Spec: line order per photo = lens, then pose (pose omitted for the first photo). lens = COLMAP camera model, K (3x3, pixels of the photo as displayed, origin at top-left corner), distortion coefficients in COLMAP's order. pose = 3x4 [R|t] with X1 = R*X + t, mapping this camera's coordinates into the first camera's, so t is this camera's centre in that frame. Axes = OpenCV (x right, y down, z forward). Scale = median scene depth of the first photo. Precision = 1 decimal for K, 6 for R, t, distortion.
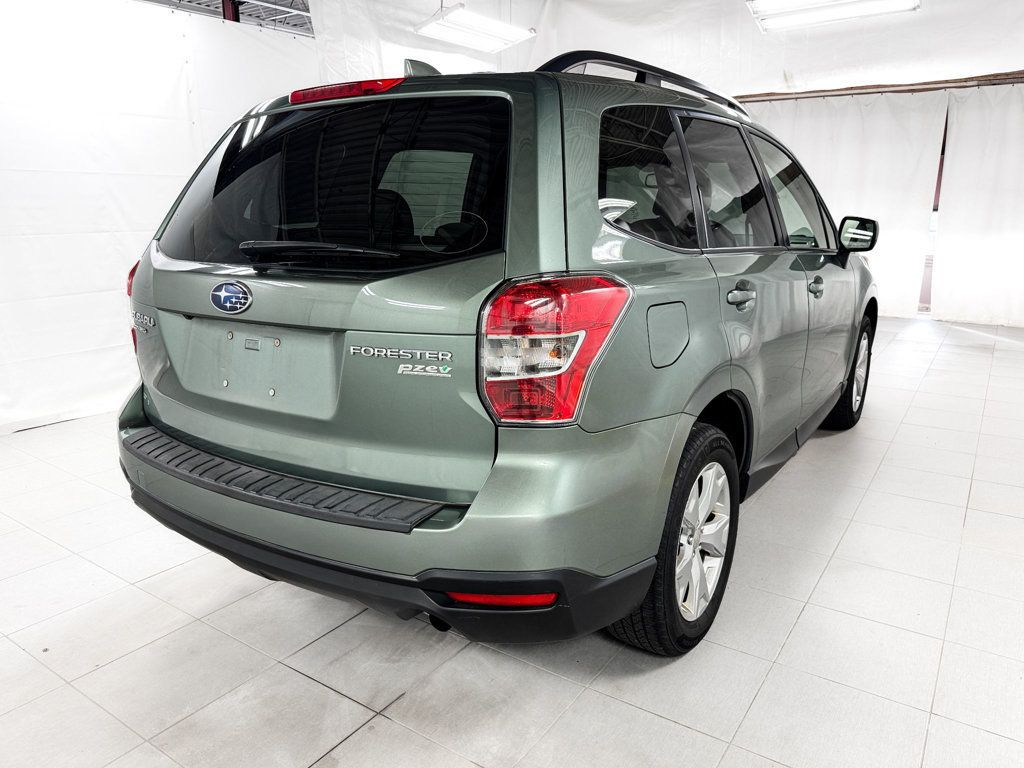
lens RADIAL K [[728.0, 0, 511.1], [0, 728.0, 383.9], [0, 0, 1]] dist [0.043497, -0.045466]
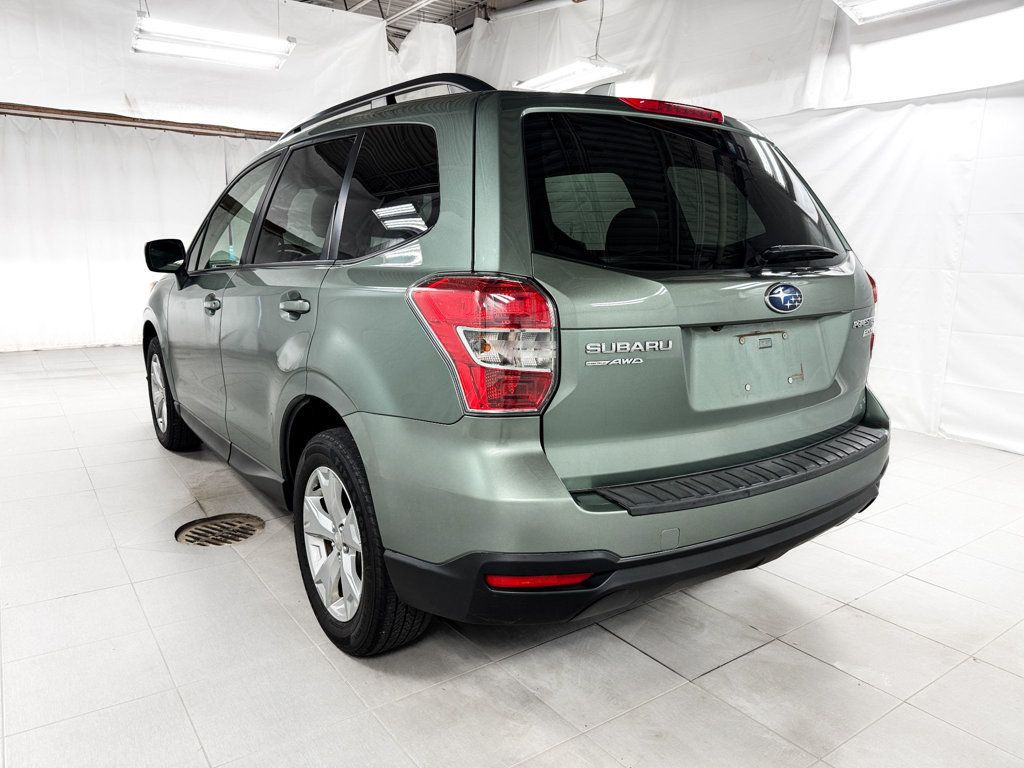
lens RADIAL K [[728.0, 0, 511.1], [0, 728.0, 383.9], [0, 0, 1]] dist [0.043497, -0.045466]
pose [[0.354546, -0.168322, 0.919764, -1.474707], [0.213682, 0.972219, 0.095552, -0.176901], [-0.910295, 0.162660, 0.380663, 0.940313]]
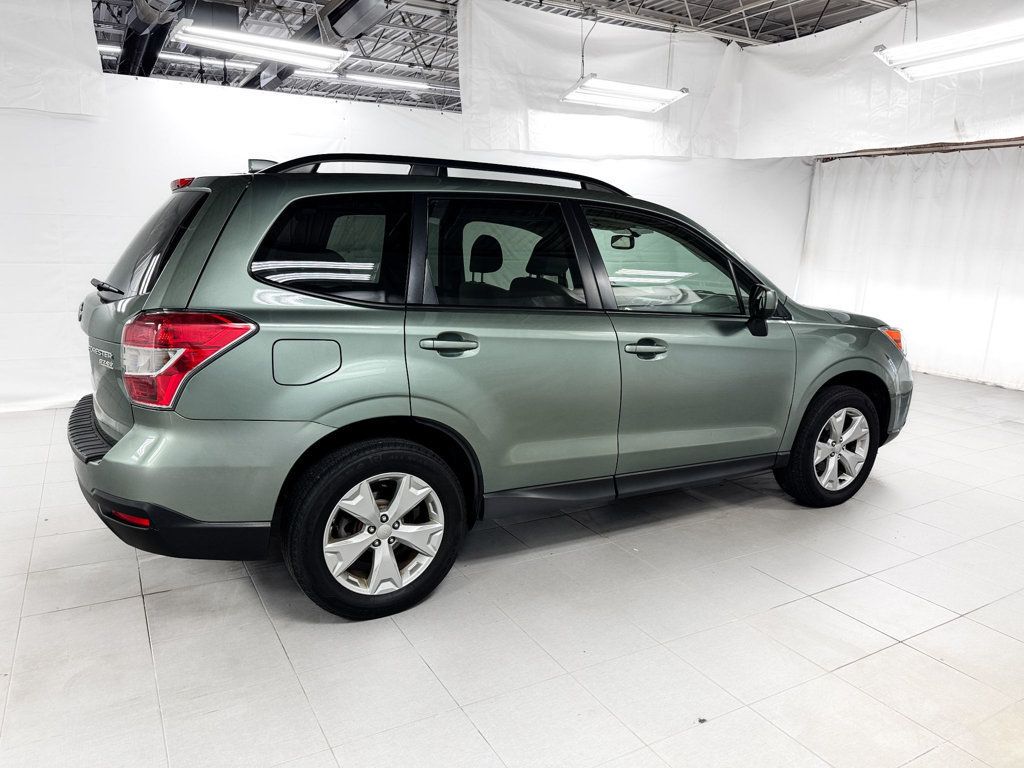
lens RADIAL K [[709.4, 0, 507.9], [0, 709.4, 390.0], [0, 0, 1]] dist [0.052751, -0.042569]
pose [[0.896130, 0.124845, -0.425869, 1.132826], [-0.140033, 0.990137, -0.004401, -0.064181], [0.421119, 0.063580, 0.904774, -0.032751]]
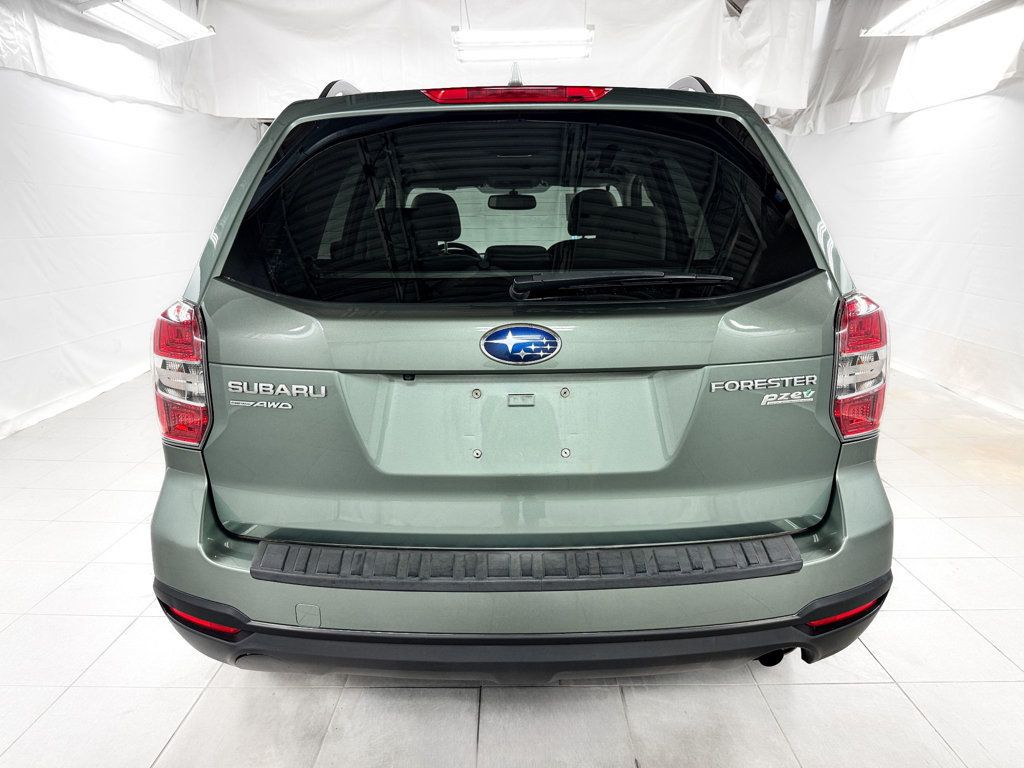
lens RADIAL K [[728.0, 0, 511.1], [0, 728.0, 383.9], [0, 0, 1]] dist [0.043497, -0.045466]
pose [[0.829611, -0.124468, 0.544291, -0.798160], [0.136878, 0.990427, 0.017859, -0.087744], [-0.541303, 0.059685, 0.838706, 0.328895]]
